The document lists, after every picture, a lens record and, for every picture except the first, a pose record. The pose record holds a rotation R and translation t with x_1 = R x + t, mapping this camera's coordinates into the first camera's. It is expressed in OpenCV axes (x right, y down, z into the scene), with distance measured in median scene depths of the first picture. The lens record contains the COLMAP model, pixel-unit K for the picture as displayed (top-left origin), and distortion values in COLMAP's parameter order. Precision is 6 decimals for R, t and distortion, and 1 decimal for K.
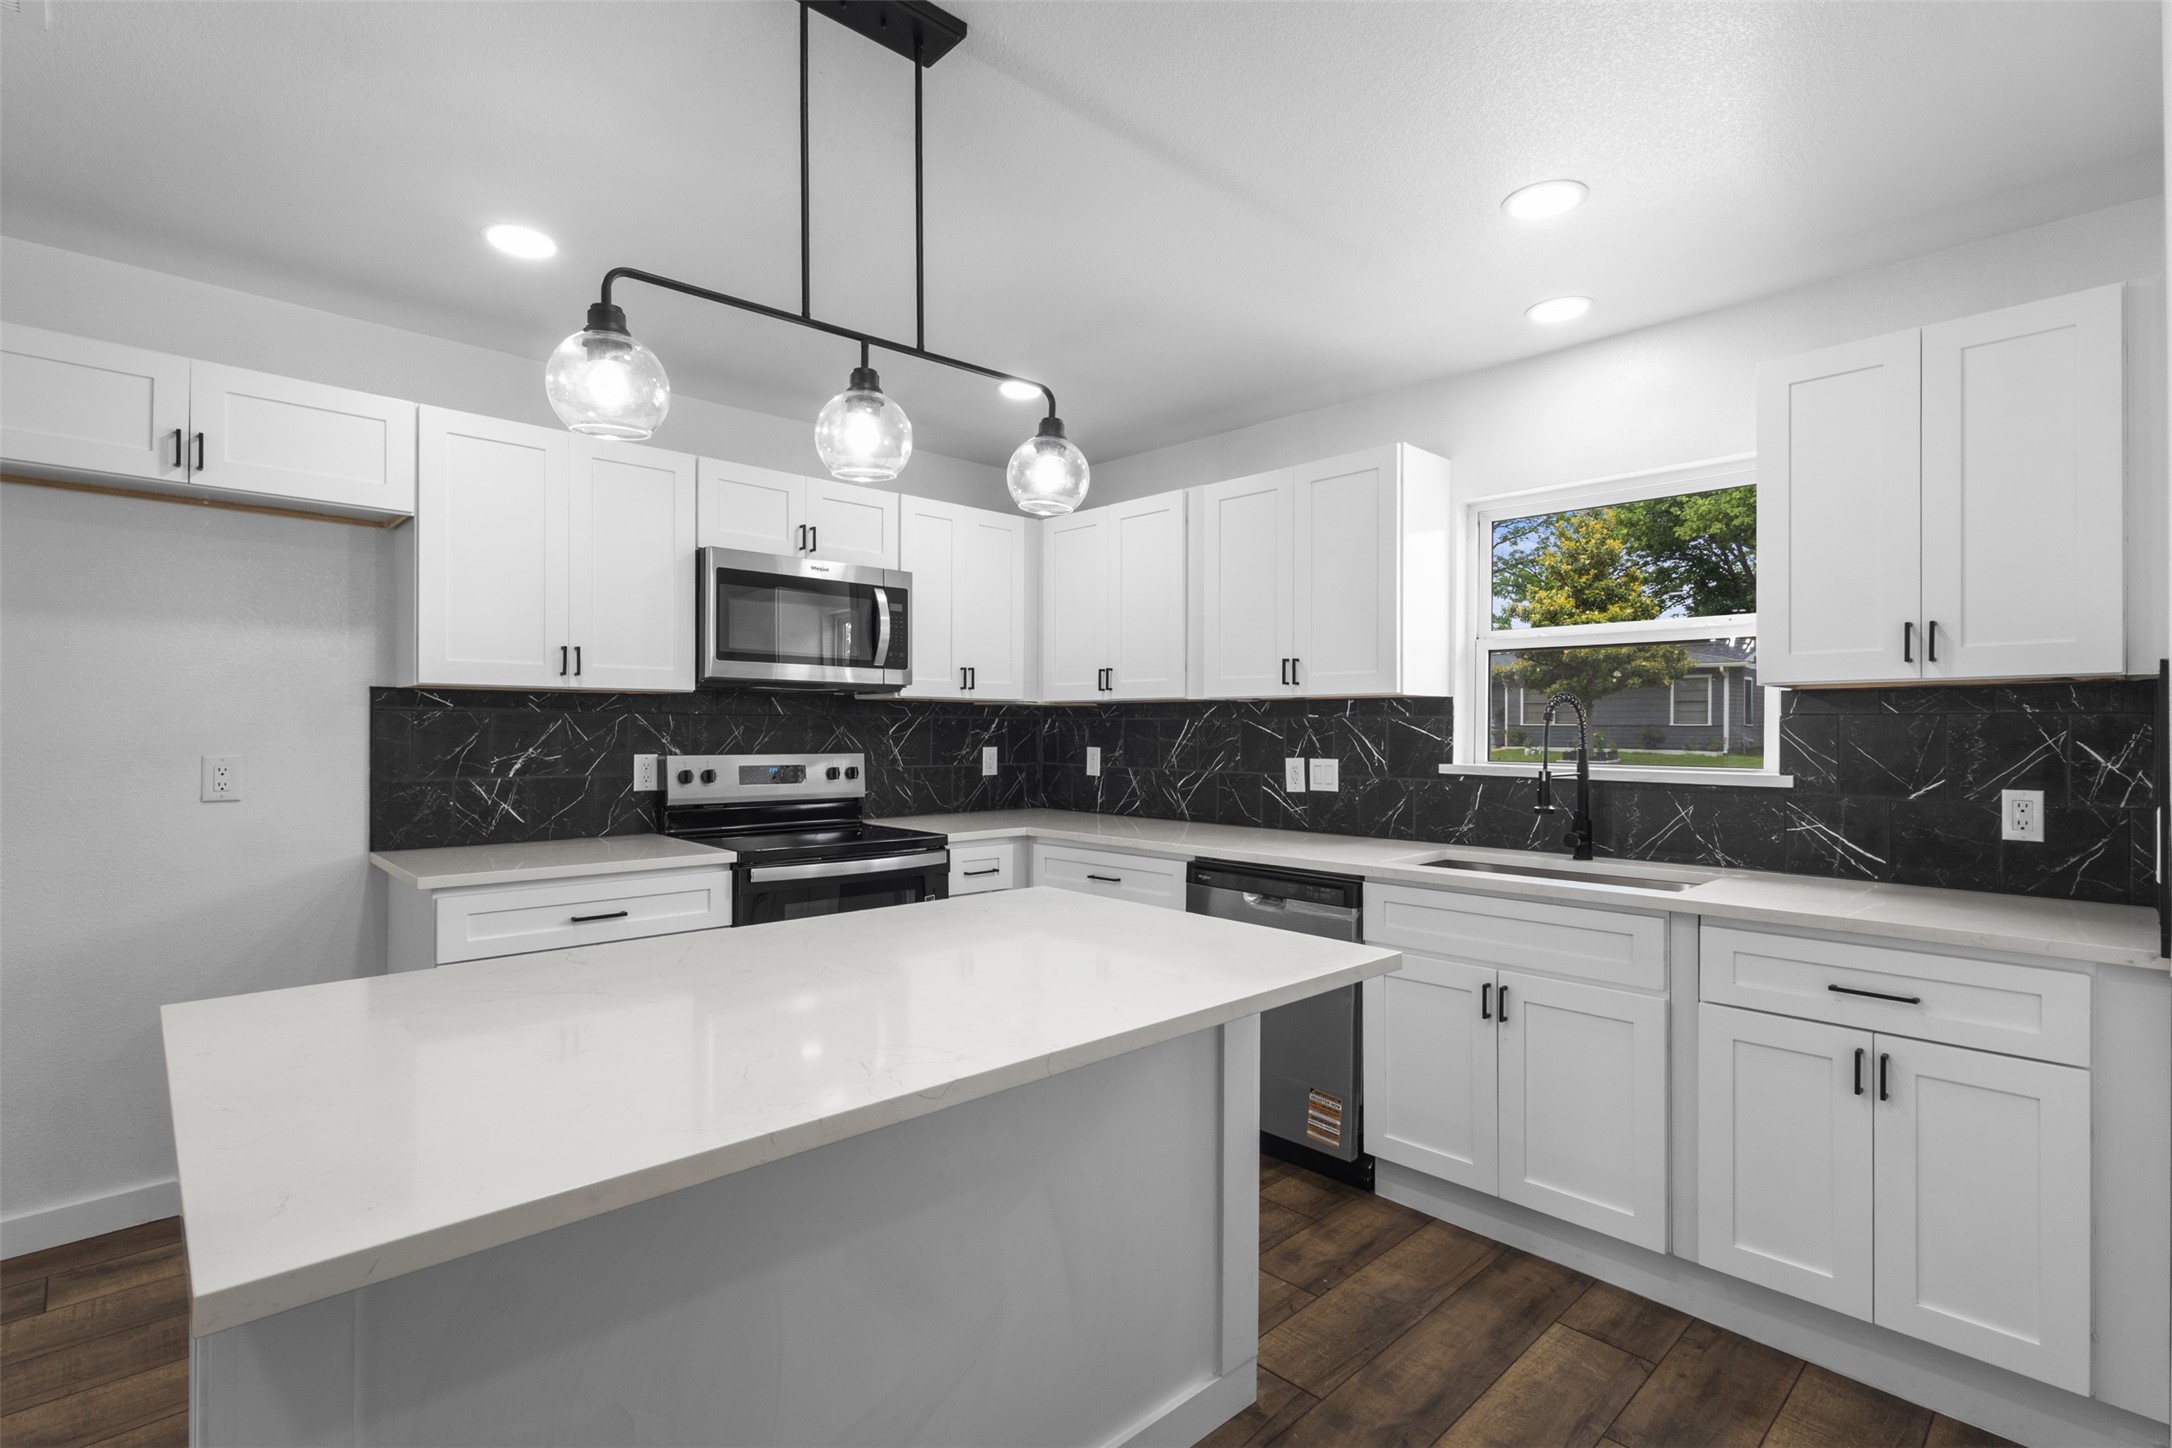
lens RADIAL K [[997.2, 0, 1086.0], [0, 997.2, 724.0], [0, 0, 1]] dist [-0.001622, 0.000486]
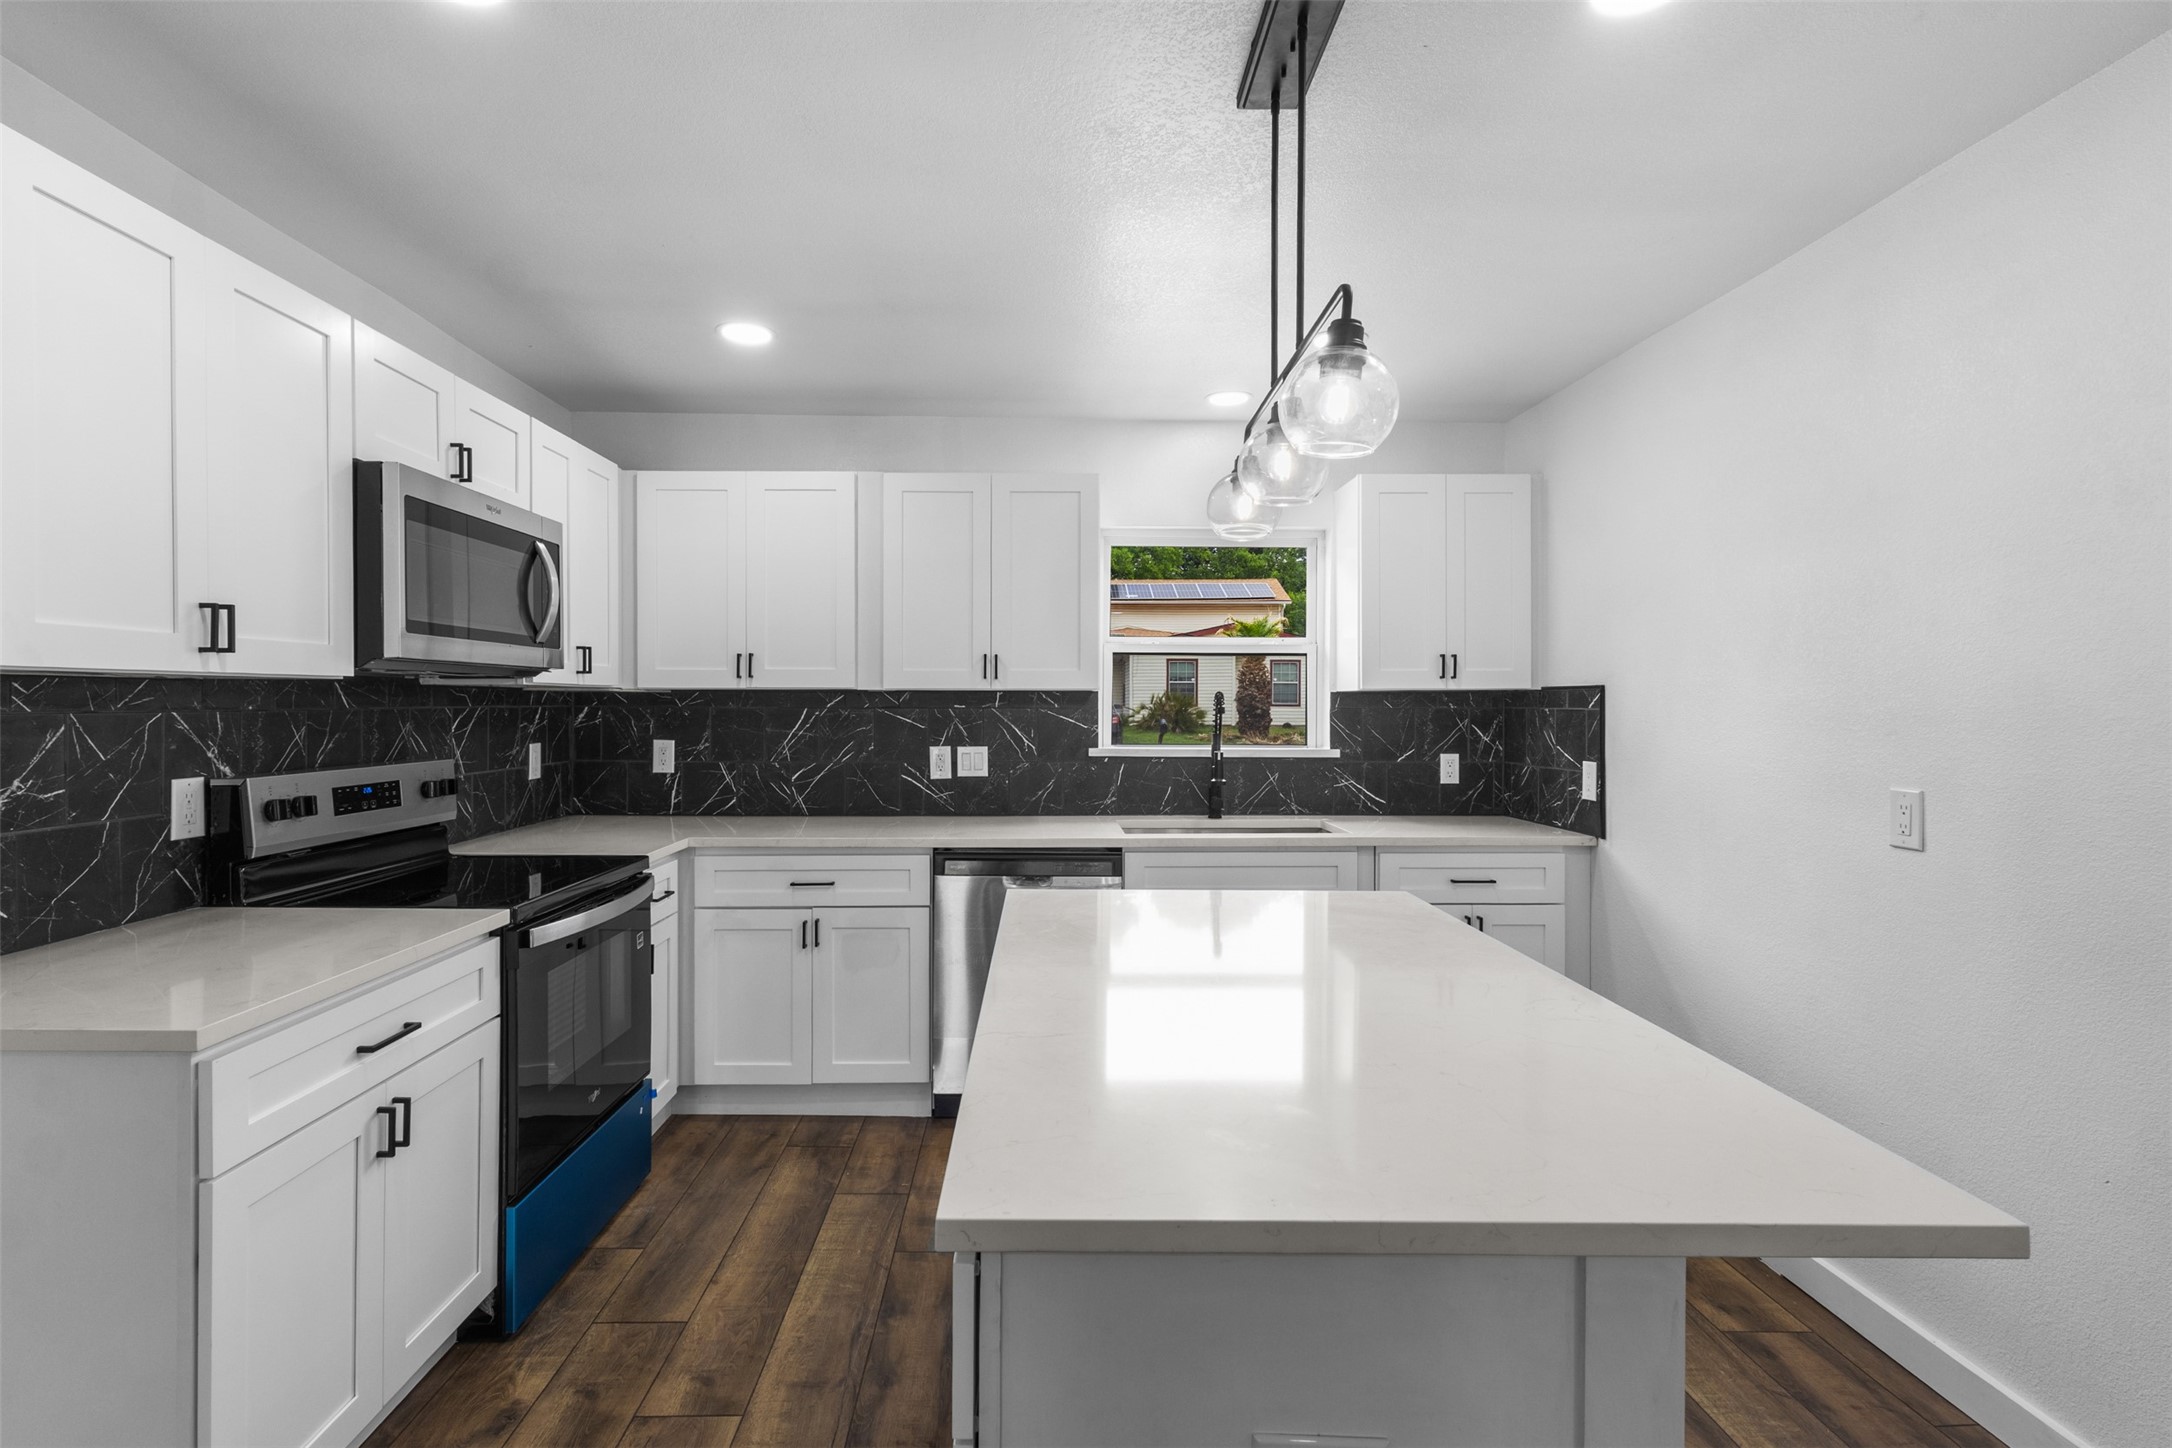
lens RADIAL K [[1005.8, 0, 1088.8], [0, 1005.8, 702.0], [0, 0, 1]] dist [0.000660, 0.001715]
pose [[0.690410, -0.001763, 0.723416, -0.485999], [-0.002319, 0.999986, 0.004650, -0.019242], [-0.723414, -0.004888, 0.690397, 0.173526]]
